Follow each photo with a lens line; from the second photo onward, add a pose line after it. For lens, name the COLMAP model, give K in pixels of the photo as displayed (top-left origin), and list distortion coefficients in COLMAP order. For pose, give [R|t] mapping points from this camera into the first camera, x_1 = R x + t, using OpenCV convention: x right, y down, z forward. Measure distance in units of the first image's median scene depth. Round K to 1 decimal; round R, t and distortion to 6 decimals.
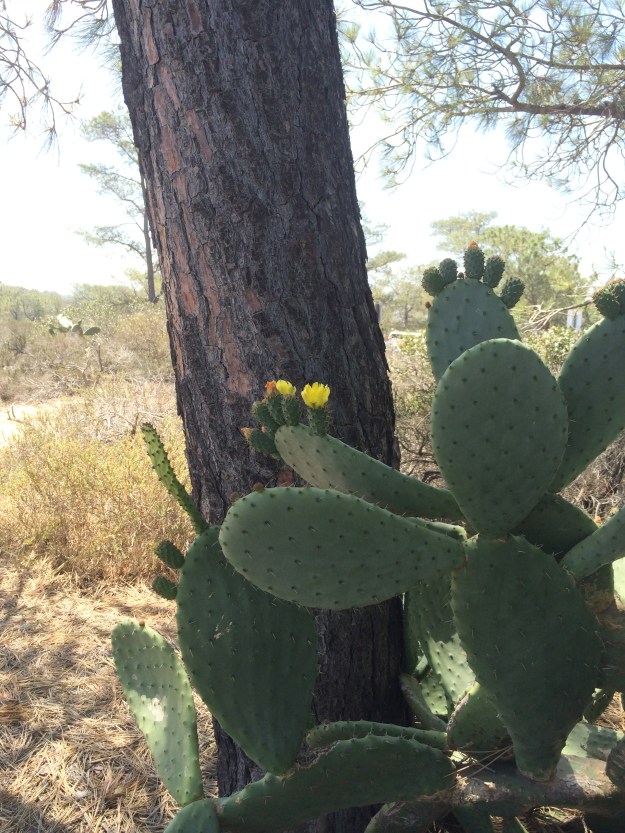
lens RADIAL K [[670.4, 0, 312.5], [0, 670.4, 416.5], [0, 0, 1]] dist [0.001321, -0.000238]
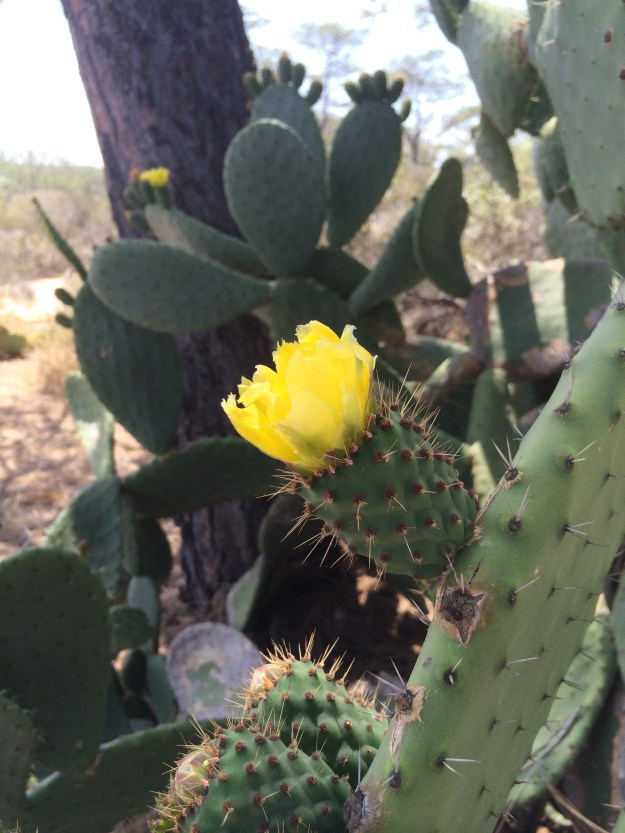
lens RADIAL K [[650.5, 0, 312.5], [0, 650.5, 416.5], [0, 0, 1]] dist [-0.002811, -0.073521]
pose [[0.997580, -0.003586, -0.069435, 0.306788], [0.017774, 0.978637, 0.204825, 0.136031], [0.067217, -0.205563, 0.976333, -0.273678]]
